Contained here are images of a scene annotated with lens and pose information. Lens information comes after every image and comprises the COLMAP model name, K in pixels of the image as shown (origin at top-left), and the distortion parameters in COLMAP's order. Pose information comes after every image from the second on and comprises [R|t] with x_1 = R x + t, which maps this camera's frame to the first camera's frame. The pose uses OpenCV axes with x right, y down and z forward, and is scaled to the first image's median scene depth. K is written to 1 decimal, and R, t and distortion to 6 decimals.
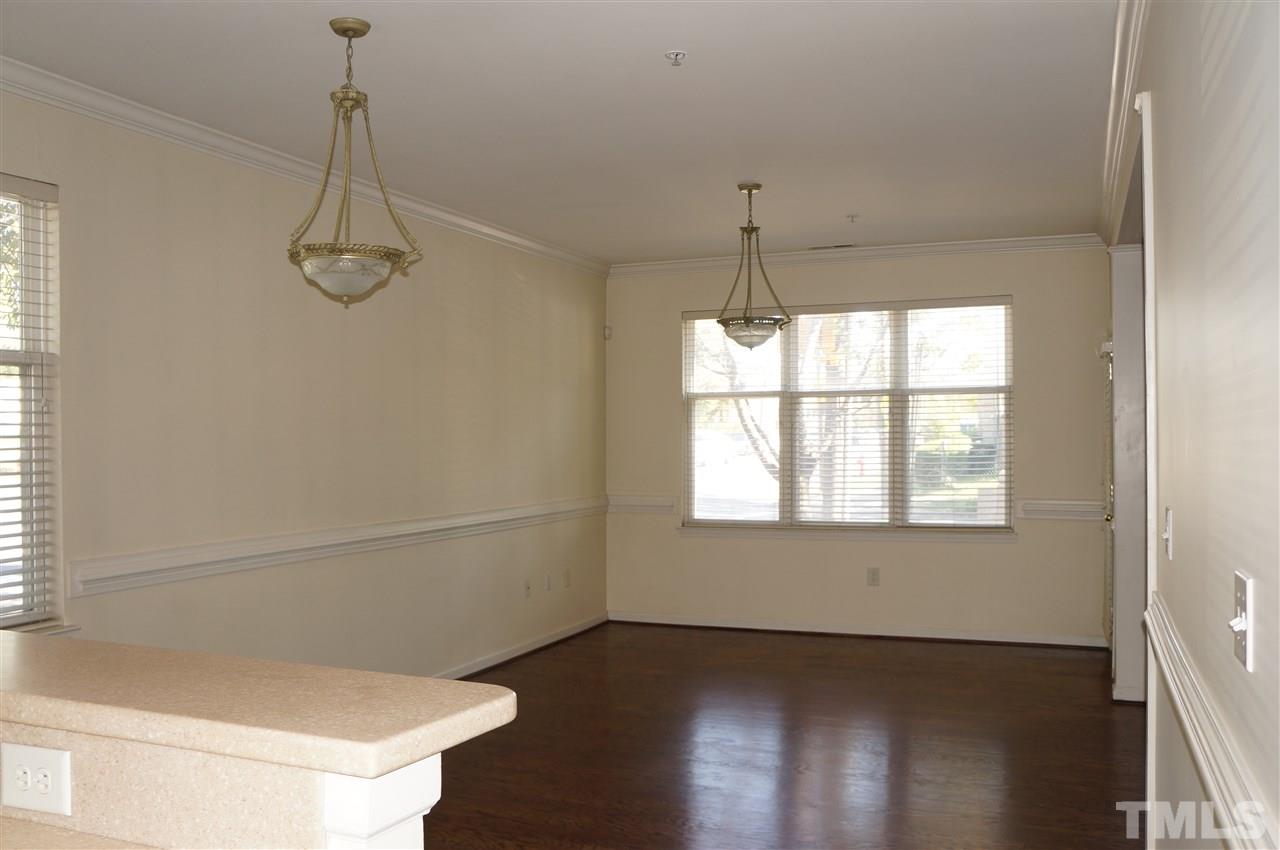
lens RADIAL K [[1124.9, 0, 640.6], [0, 1124.9, 445.9], [0, 0, 1]] dist [0.002822, 0.004691]
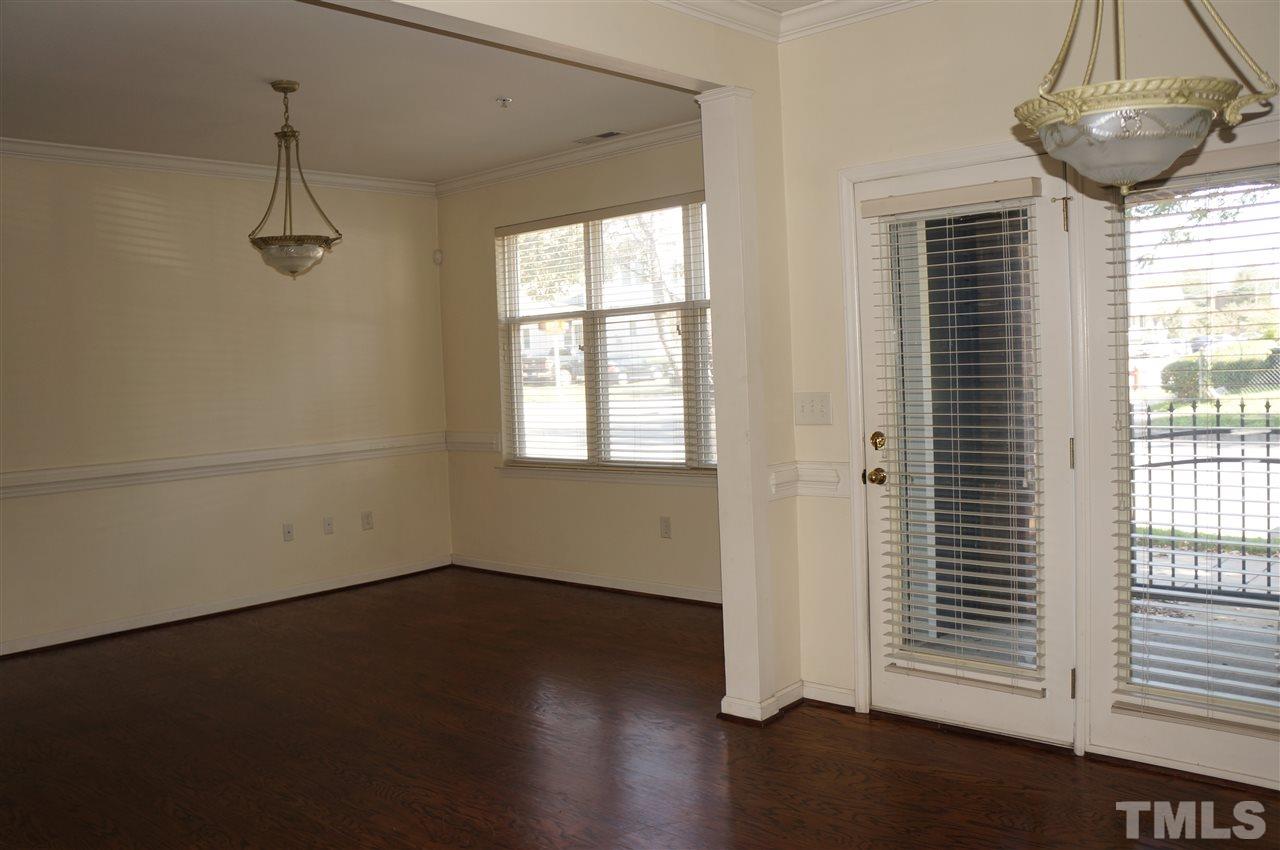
lens RADIAL K [[1124.9, 0, 640.6], [0, 1124.9, 445.9], [0, 0, 1]] dist [0.002822, 0.004691]
pose [[0.942425, -0.009145, -0.334293, 0.504185], [0.037930, 0.996098, 0.079682, -0.013709], [0.332261, -0.087774, 0.939095, 0.219454]]
